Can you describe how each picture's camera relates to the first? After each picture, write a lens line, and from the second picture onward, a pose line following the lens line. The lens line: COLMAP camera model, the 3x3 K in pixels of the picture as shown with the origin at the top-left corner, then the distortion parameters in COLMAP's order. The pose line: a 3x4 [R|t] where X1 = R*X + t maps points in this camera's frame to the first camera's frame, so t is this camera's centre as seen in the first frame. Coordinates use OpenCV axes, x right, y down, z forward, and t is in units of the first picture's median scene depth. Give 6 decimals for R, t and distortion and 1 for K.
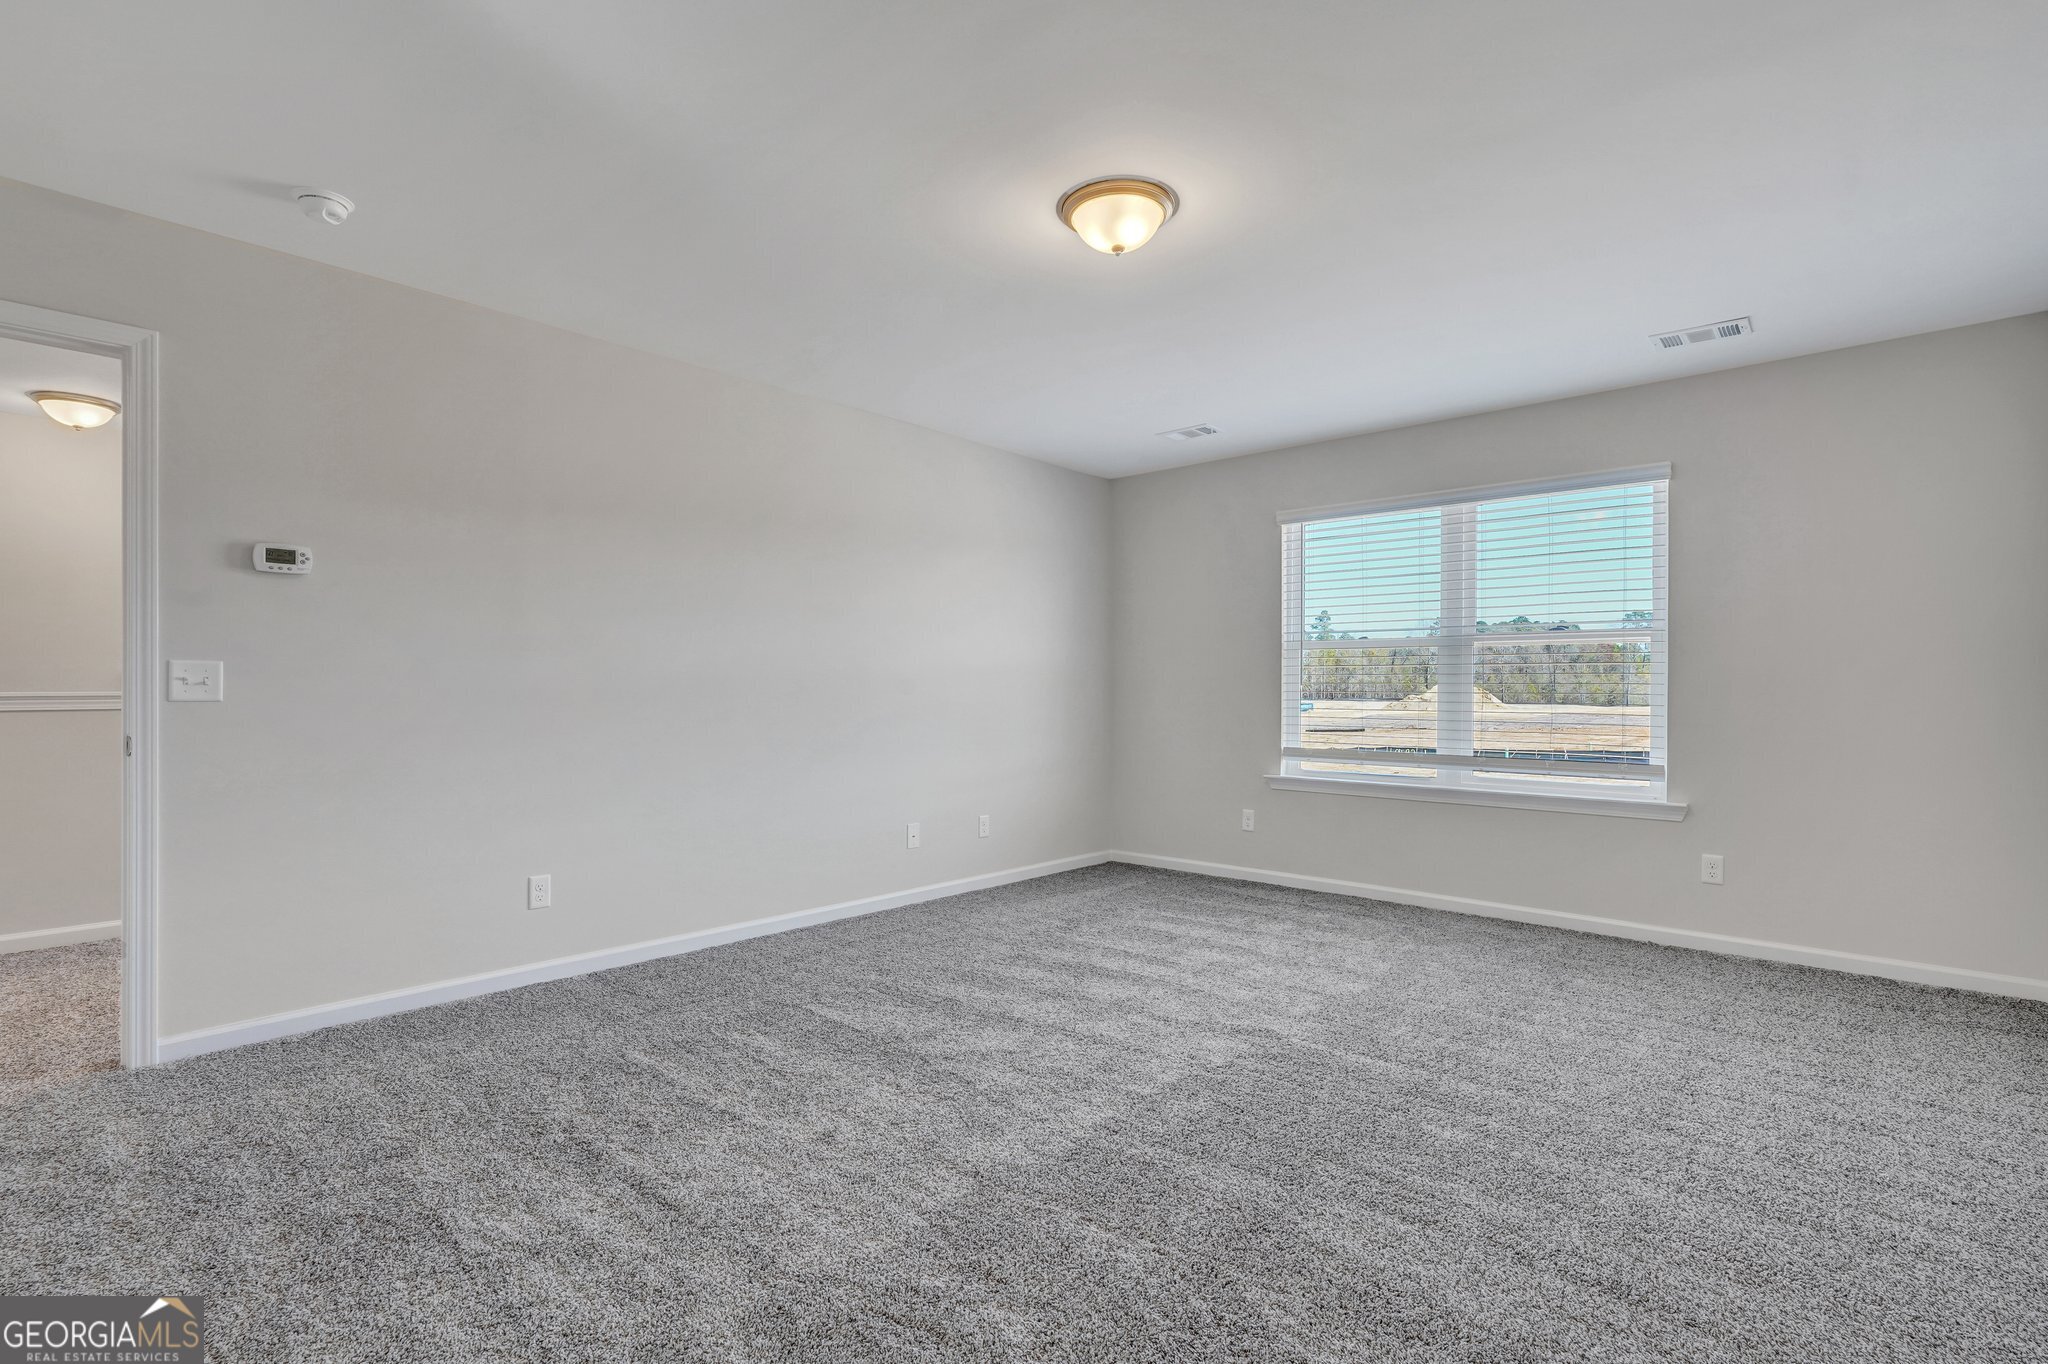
lens RADIAL K [[974.0, 0, 1024.0], [0, 974.0, 682.0], [0, 0, 1]] dist [-0.000935, 0.000902]
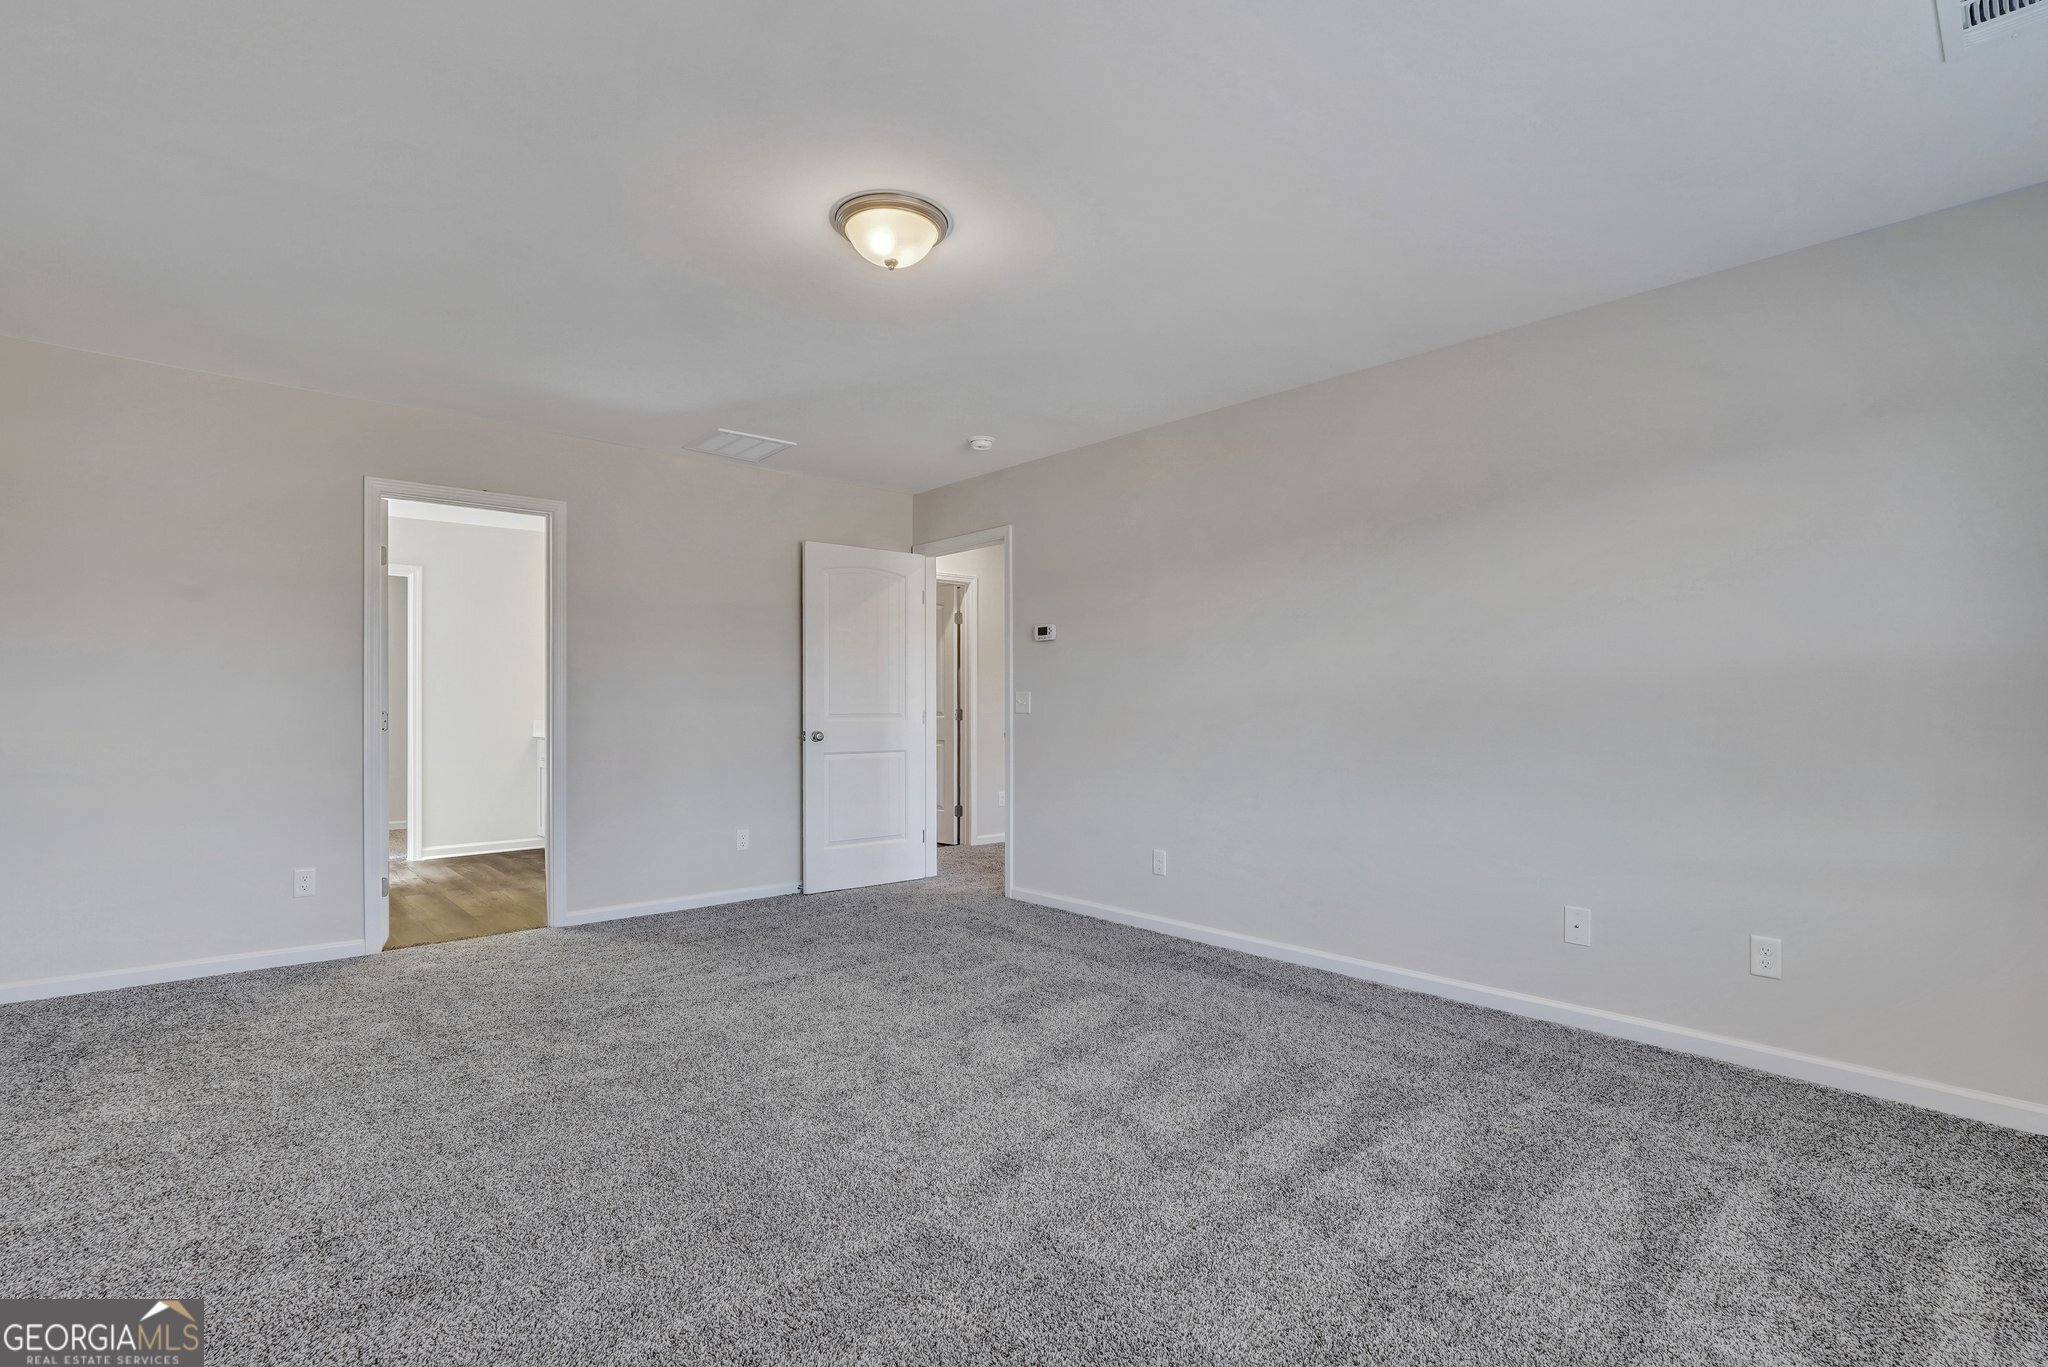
lens RADIAL K [[974.0, 0, 1024.0], [0, 974.0, 683.5], [0, 0, 1]] dist [-0.000935, 0.000902]
pose [[-0.111266, -0.029387, -0.993356, 0.980440], [0.000962, 0.999559, -0.029678, 0.018475], [0.993790, -0.004258, -0.111188, 1.142598]]
